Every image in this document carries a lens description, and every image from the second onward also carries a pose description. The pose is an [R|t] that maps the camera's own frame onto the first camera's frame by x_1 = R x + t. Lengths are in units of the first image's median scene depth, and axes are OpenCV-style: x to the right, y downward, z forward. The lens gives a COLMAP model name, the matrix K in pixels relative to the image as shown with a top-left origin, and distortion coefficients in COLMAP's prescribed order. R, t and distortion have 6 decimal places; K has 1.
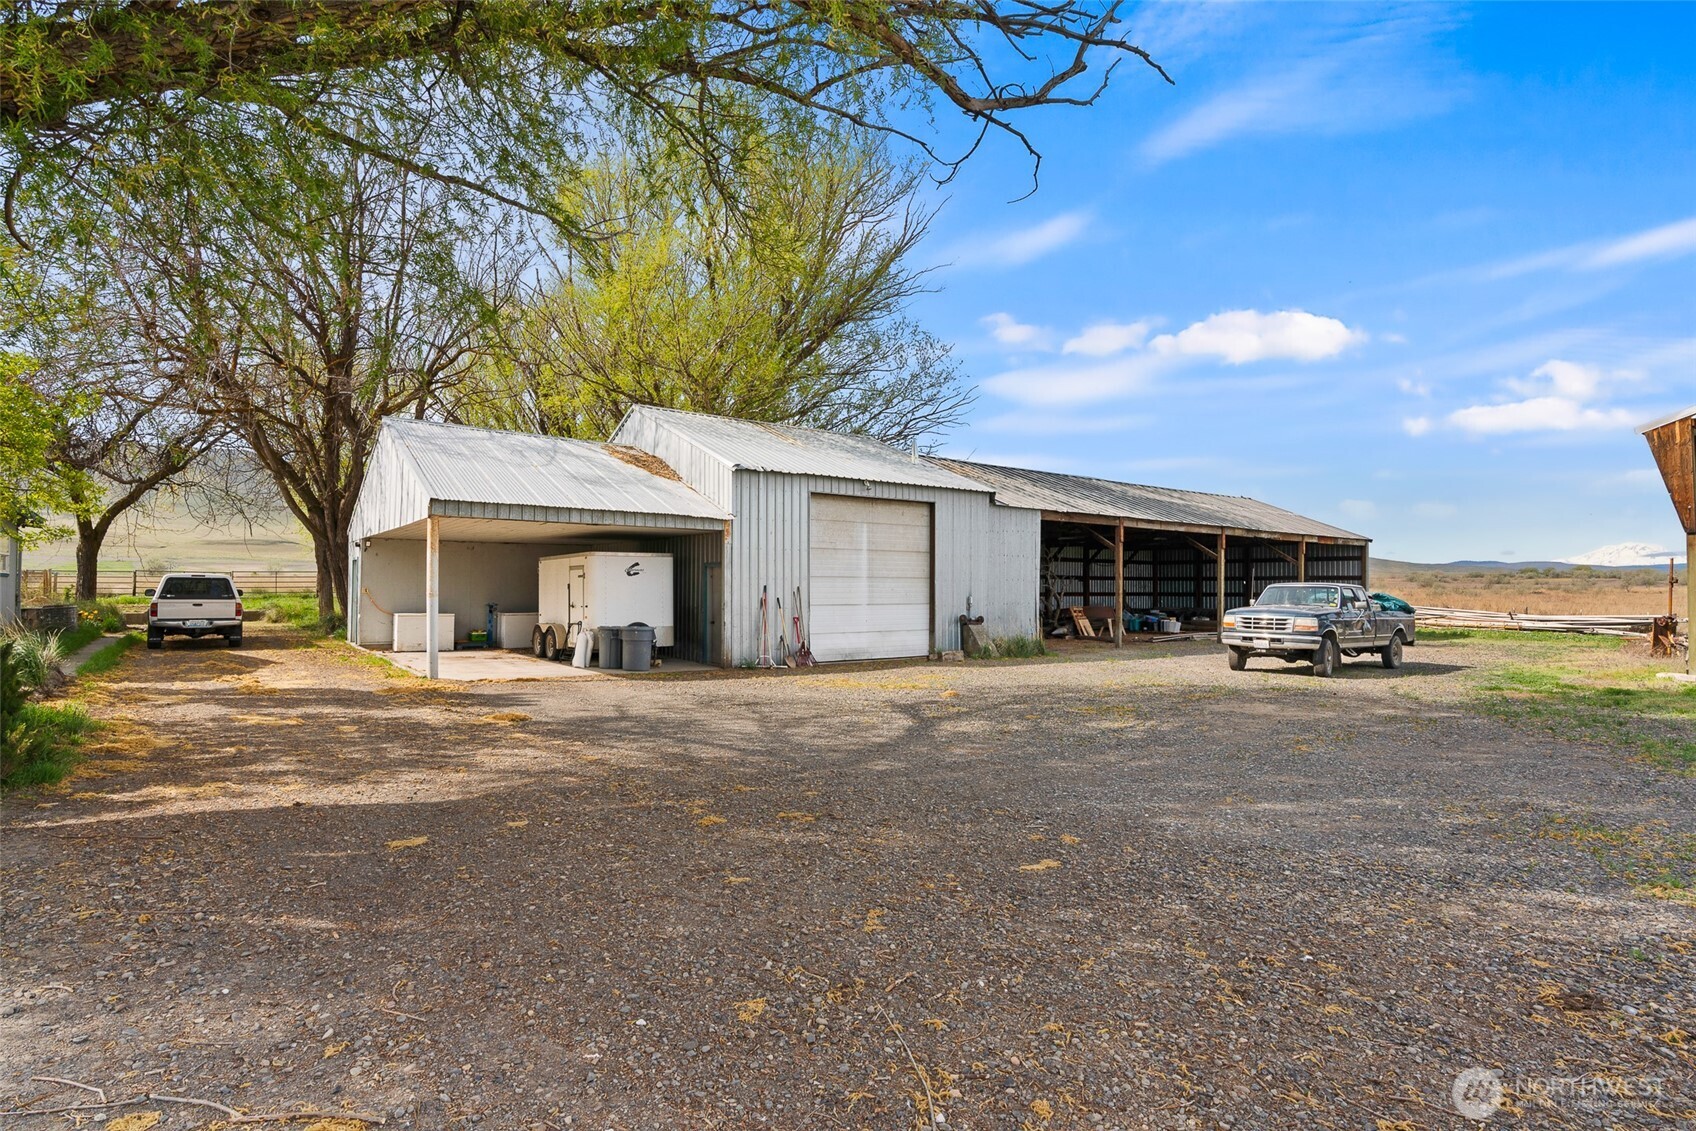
lens RADIAL K [[884.0, 0, 849.2], [0, 884.0, 571.4], [0, 0, 1]] dist [0.000097, 0.000285]
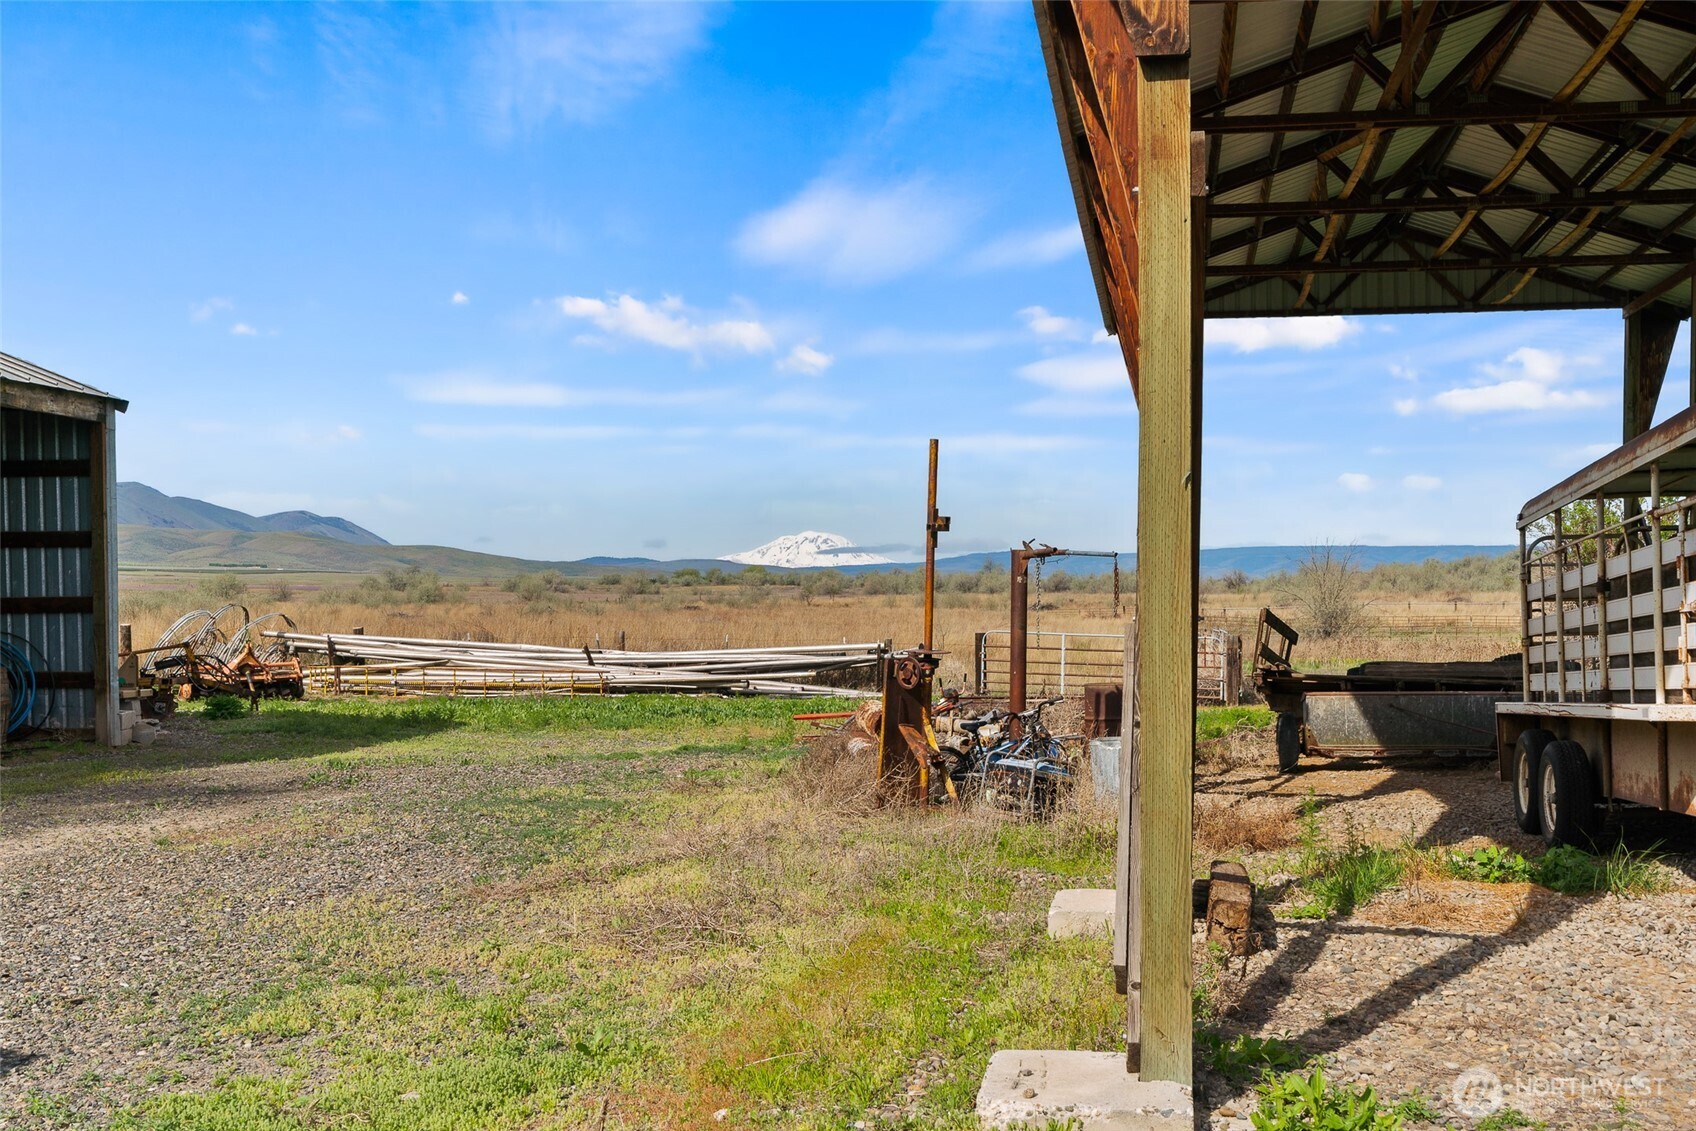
lens RADIAL K [[1706.5, 0, 847.8], [0, 1706.5, 569.9], [0, 0, 1]] dist [-0.000042, 0.000000]
pose [[0.734874, 0.003164, 0.678196, 0.082464], [0.000166, 0.999988, -0.004845, 0.004130], [-0.678204, 0.003673, 0.734865, 0.094028]]
